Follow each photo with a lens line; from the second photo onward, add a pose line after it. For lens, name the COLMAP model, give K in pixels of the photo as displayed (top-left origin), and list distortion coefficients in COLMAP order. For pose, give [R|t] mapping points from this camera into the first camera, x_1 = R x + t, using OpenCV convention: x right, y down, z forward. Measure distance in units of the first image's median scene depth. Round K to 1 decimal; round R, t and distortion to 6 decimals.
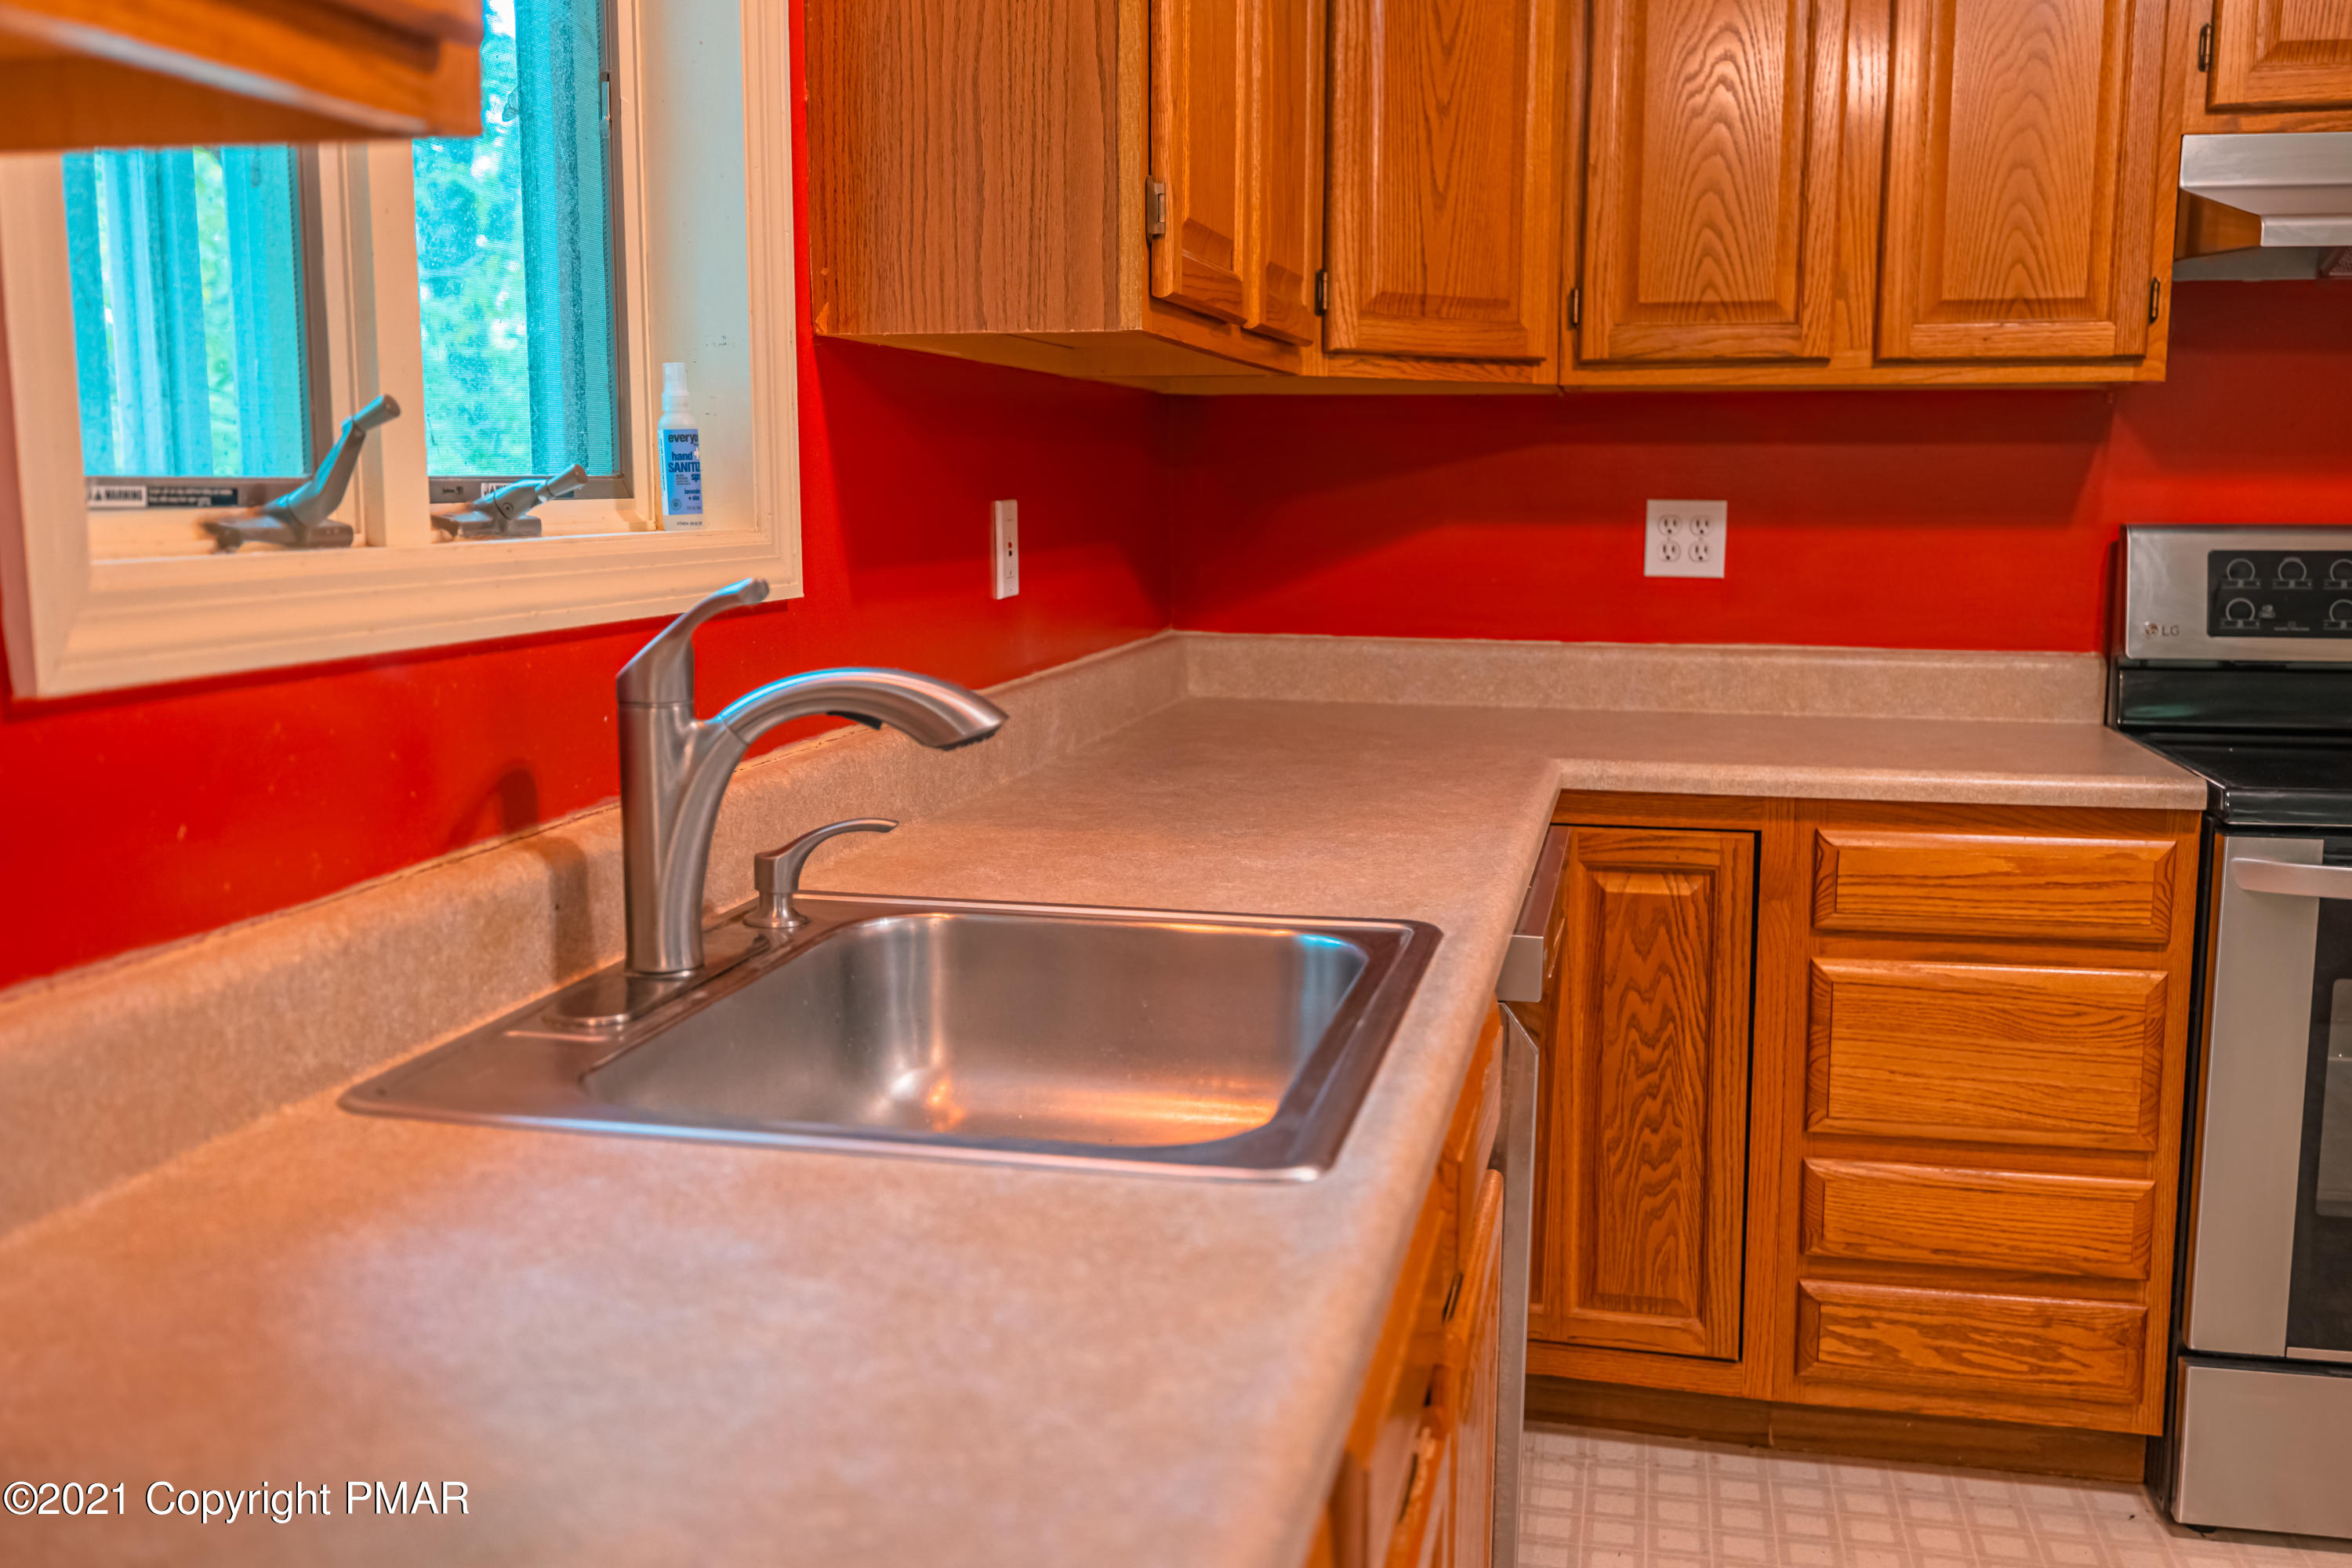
lens RADIAL K [[2161.5, 0, 1177.2], [0, 2161.5, 778.2], [0, 0, 1]] dist [0.009811, 0.000000]
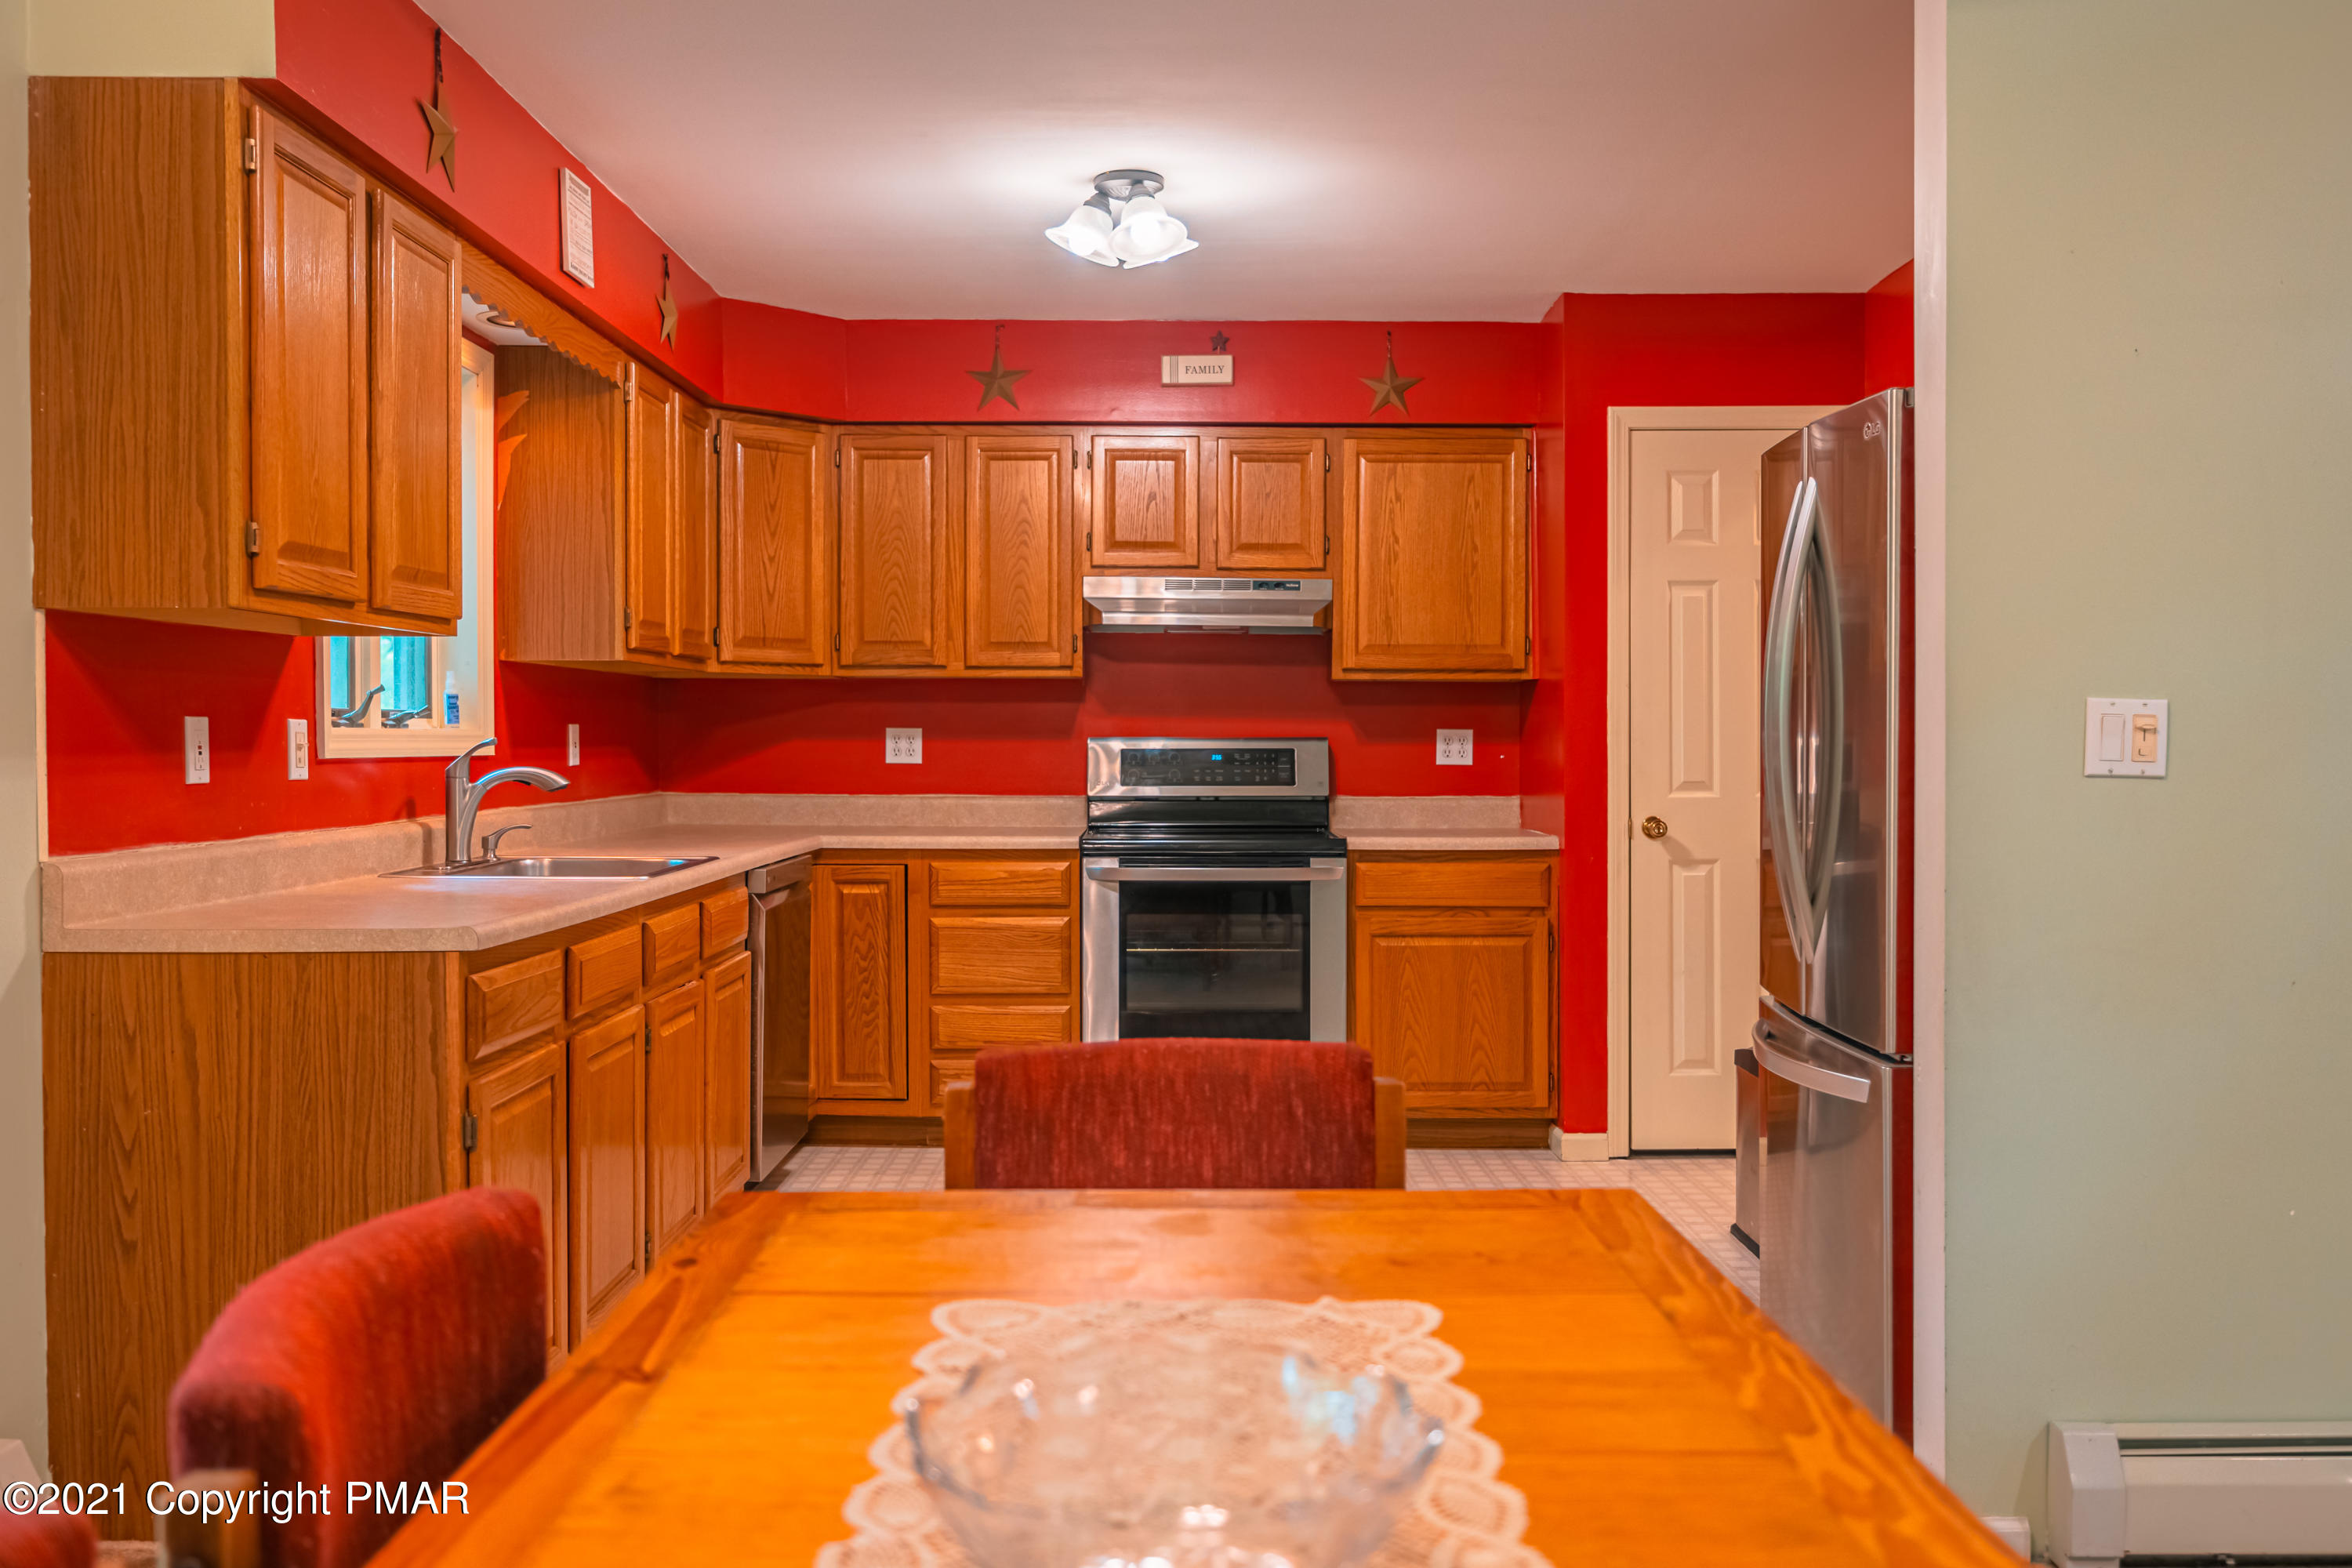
lens RADIAL K [[1950.1, 0, 1168.3], [0, 1950.1, 768.1], [0, 0, 1]] dist [0.004220, 0.004357]
pose [[0.977653, -0.004029, 0.210187, 0.100177], [0.029576, 0.992508, -0.118543, 0.177930], [-0.208135, 0.122110, 0.970448, -1.115893]]
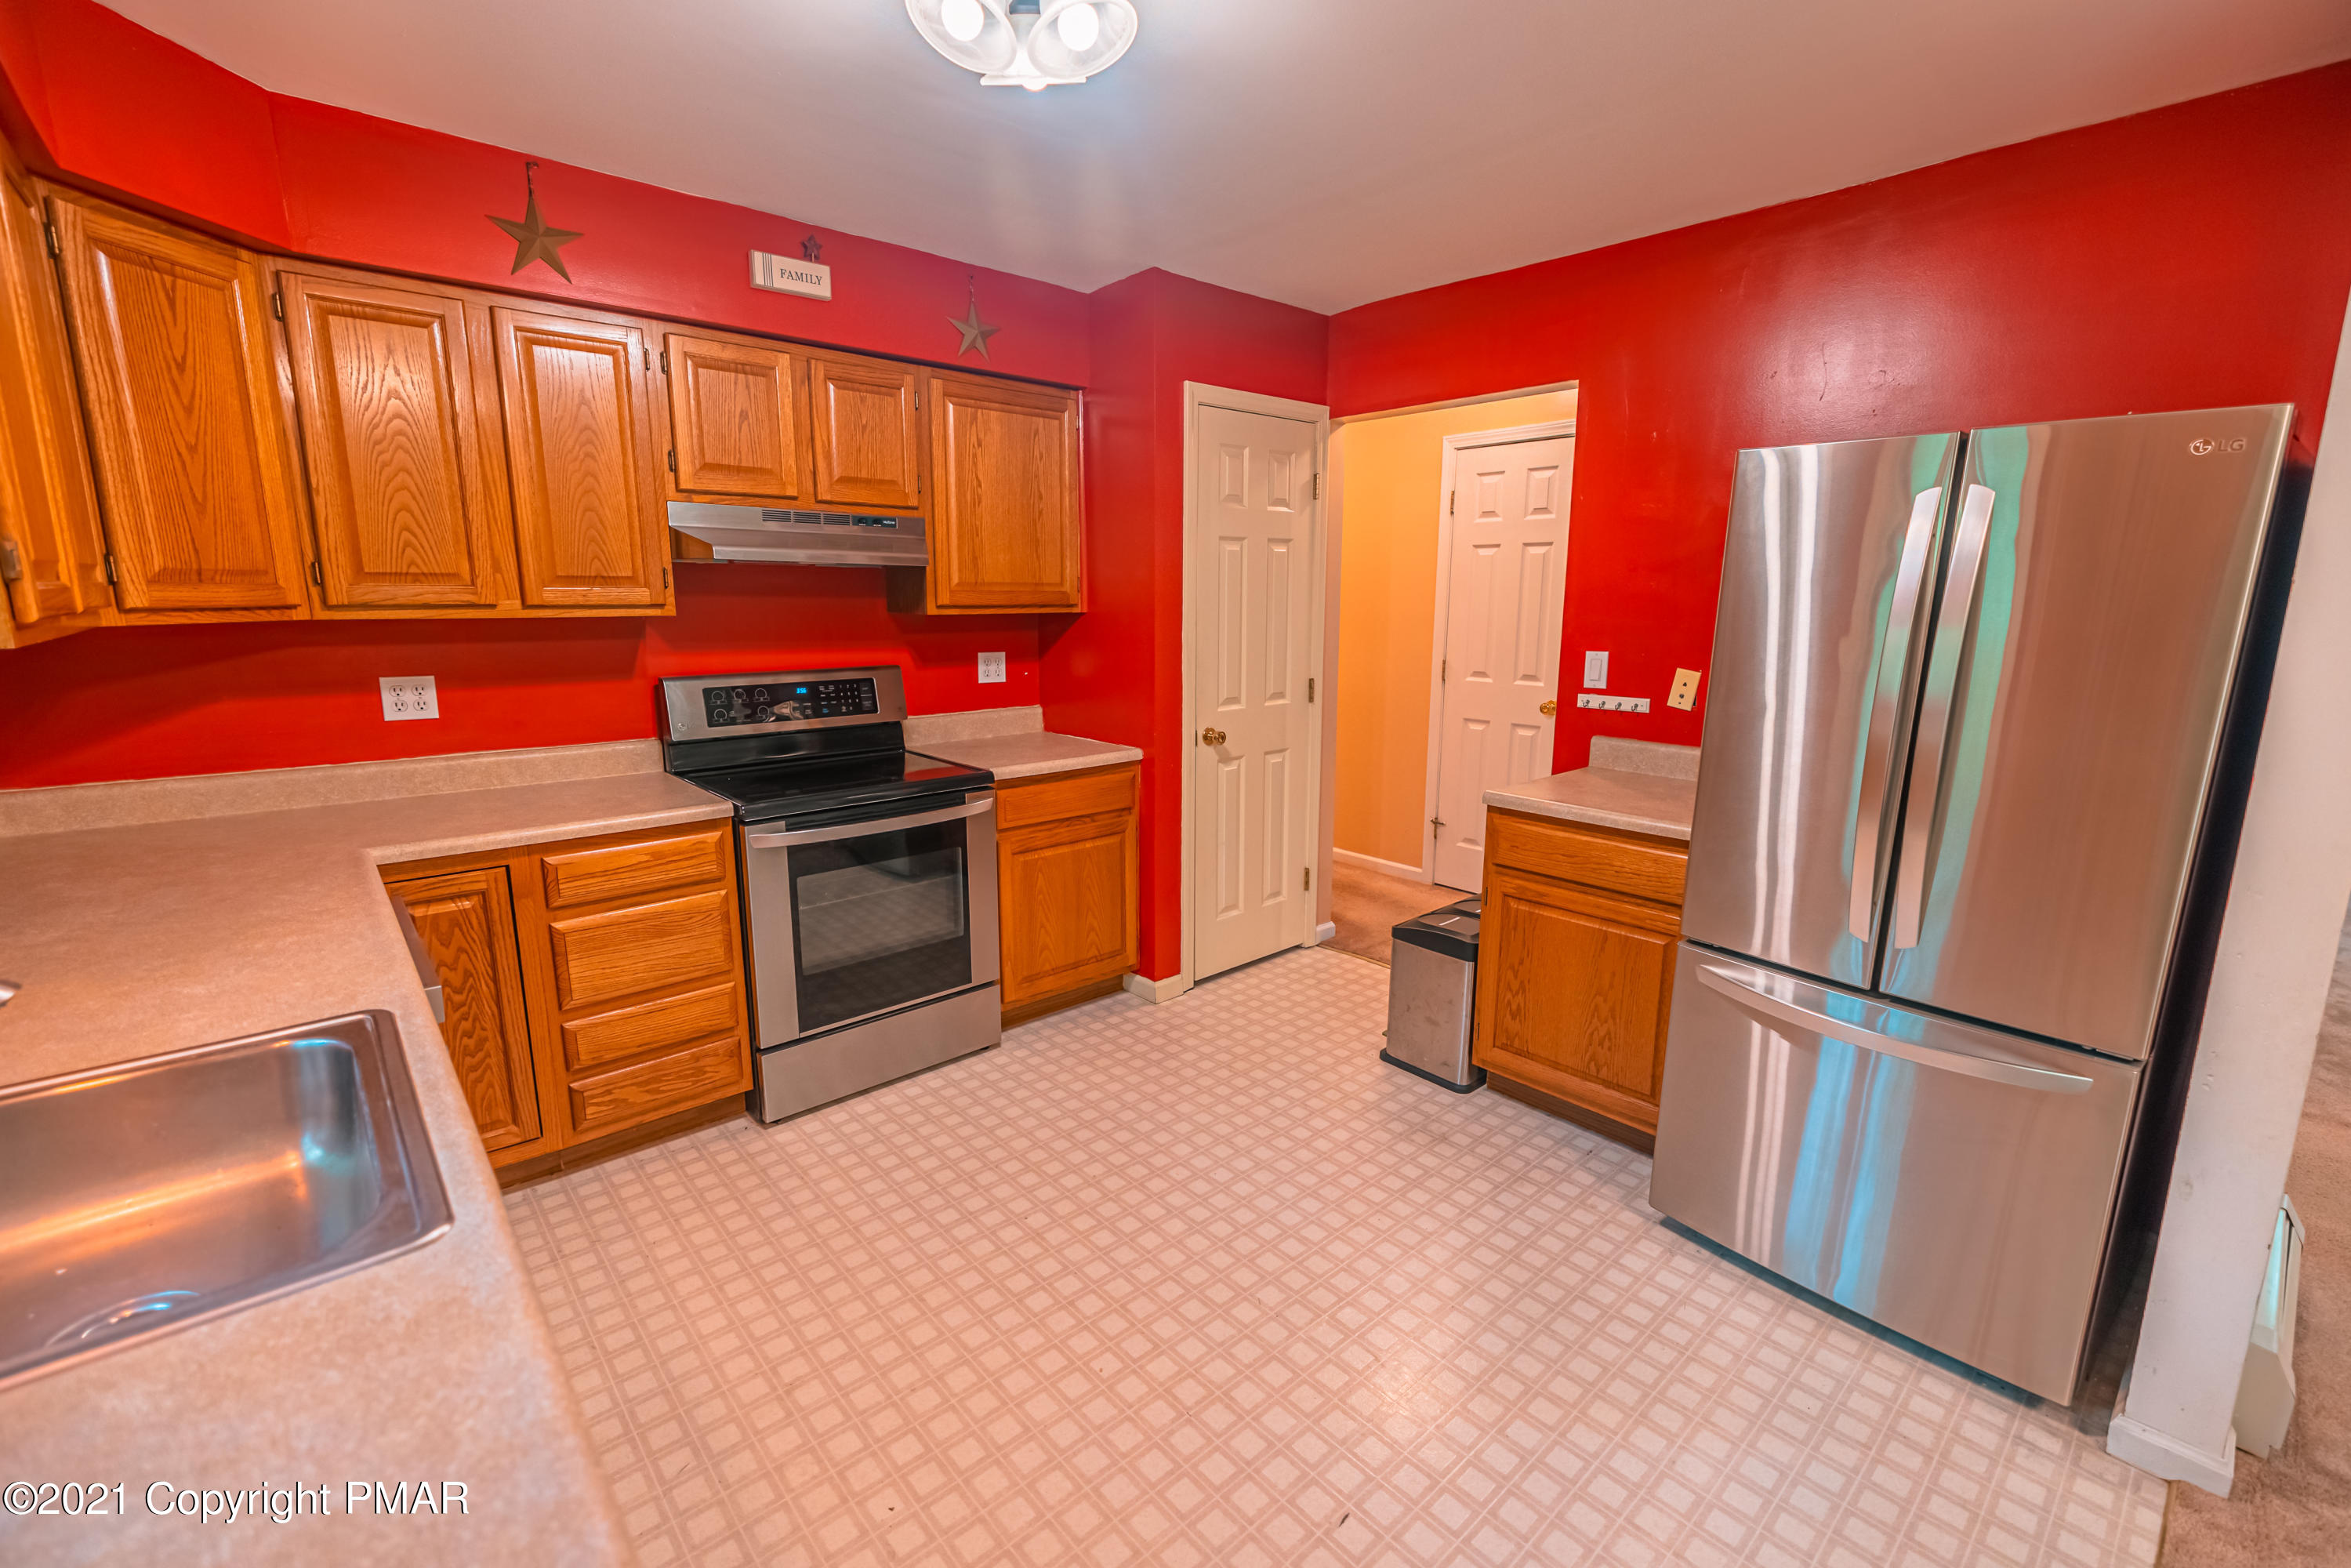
lens RADIAL K [[1005.7, 0, 1170.5], [0, 1005.7, 780.5], [0, 0, 1]] dist [0.000783, -0.001359]
pose [[0.588062, -0.150683, 0.794656, -0.073423], [0.106886, 0.988354, 0.108315, -0.079806], [-0.801722, 0.021241, 0.597320, 0.017694]]
